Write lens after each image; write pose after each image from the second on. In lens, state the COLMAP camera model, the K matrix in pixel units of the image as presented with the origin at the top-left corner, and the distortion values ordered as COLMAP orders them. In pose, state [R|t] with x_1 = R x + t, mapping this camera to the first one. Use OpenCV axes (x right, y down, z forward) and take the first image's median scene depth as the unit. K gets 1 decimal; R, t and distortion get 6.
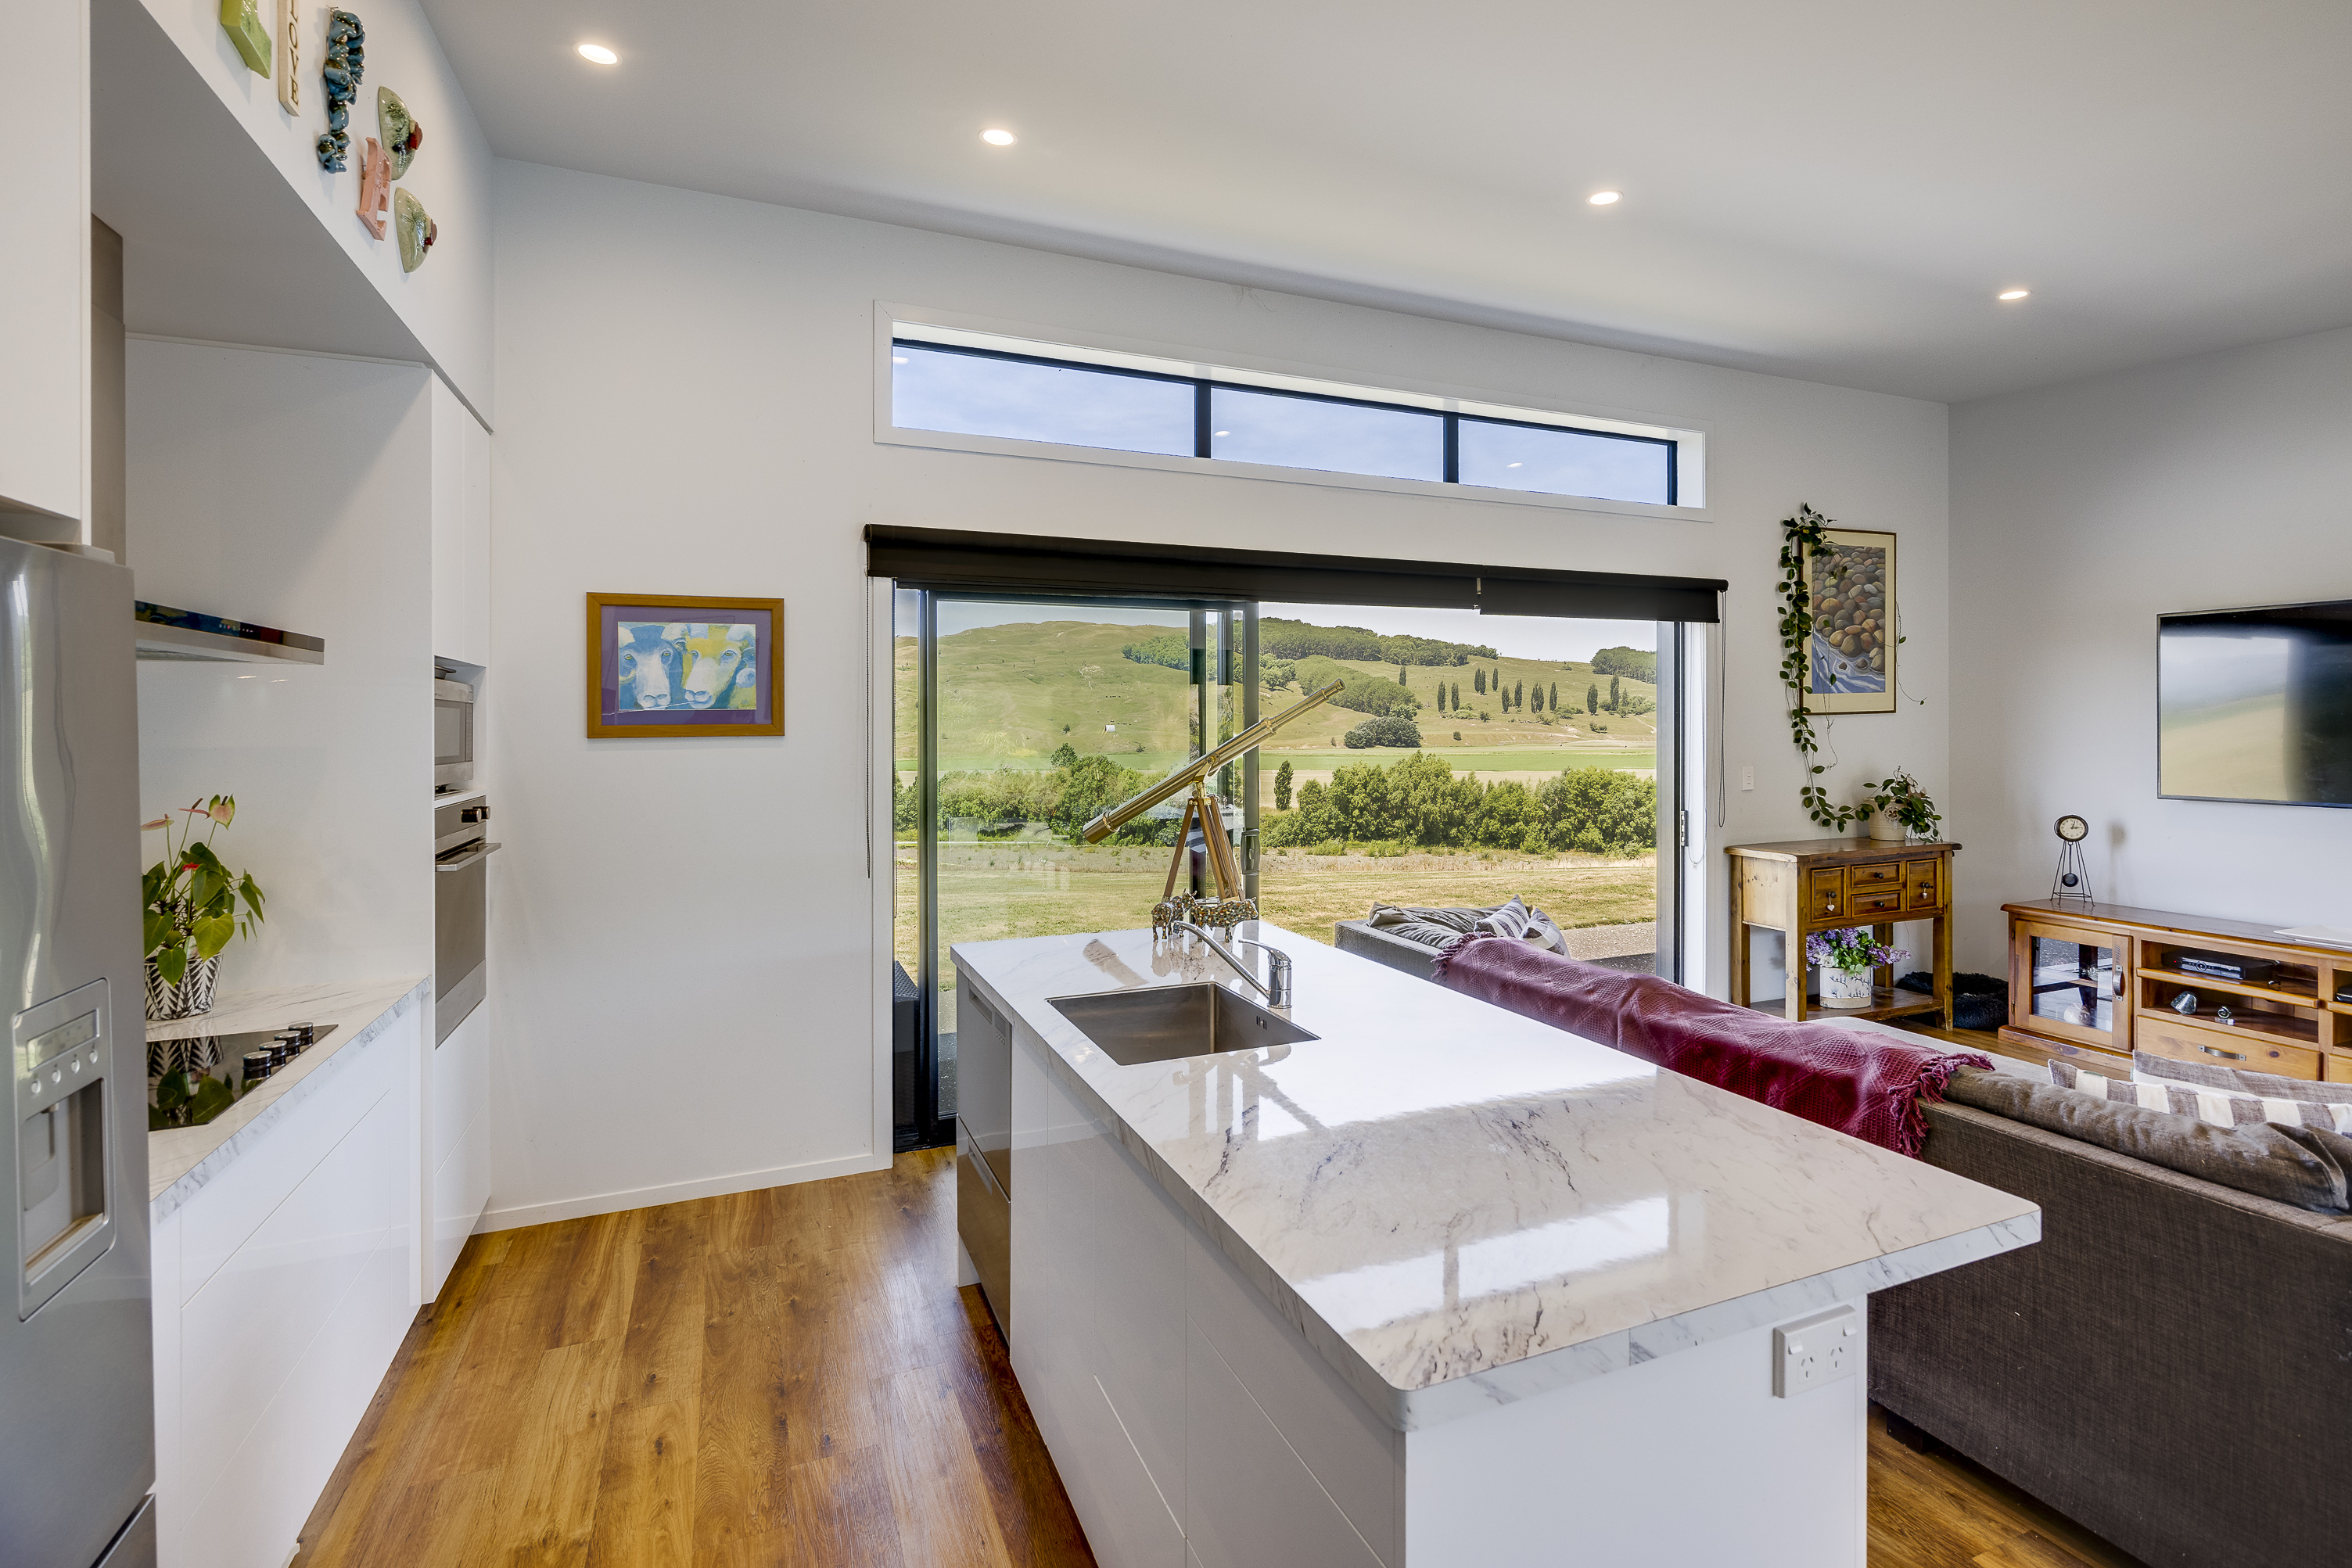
lens RADIAL K [[1090.6, 0, 1209.7], [0, 1090.6, 716.3], [0, 0, 1]] dist [0.001604, 0.000516]
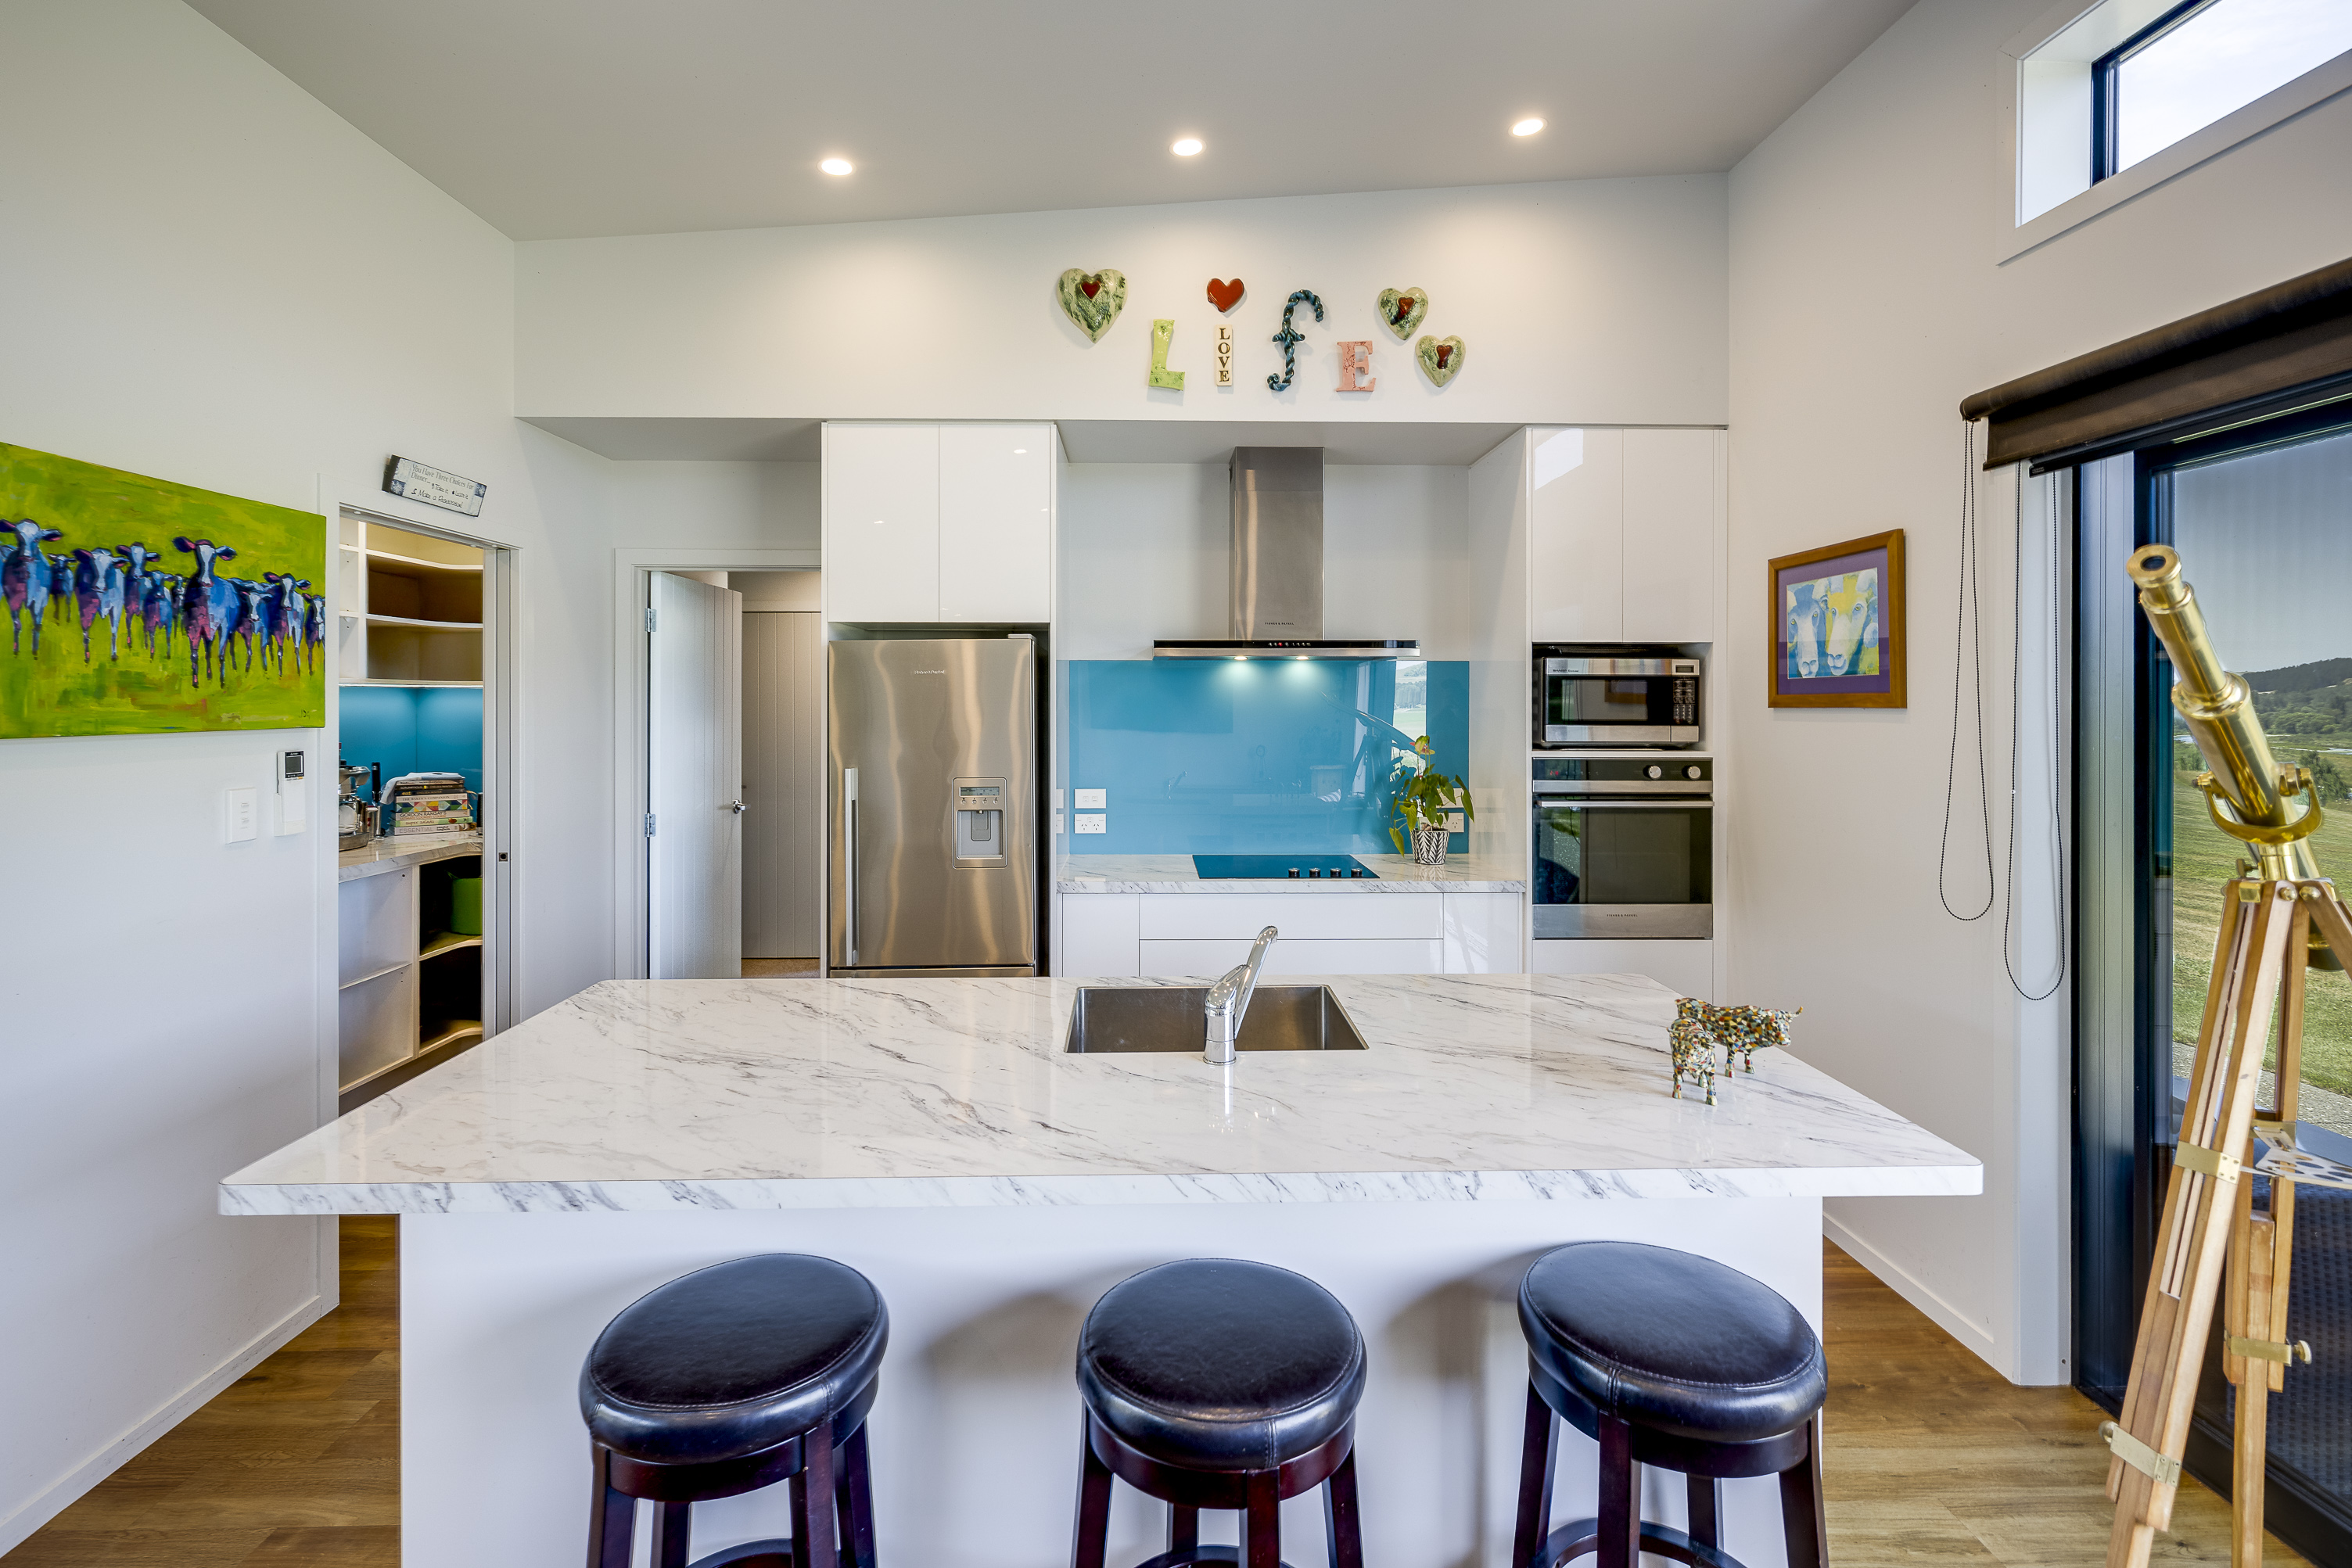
lens RADIAL K [[1070.6, 0, 1166.1], [0, 1070.6, 701.5], [0, 0, 1]] dist [-0.003206, -0.000824]
pose [[-0.378674, 0.007215, -0.925502, 0.337298], [0.007378, 0.999961, 0.004777, 0.003870], [0.925501, -0.005019, -0.378713, 0.547689]]
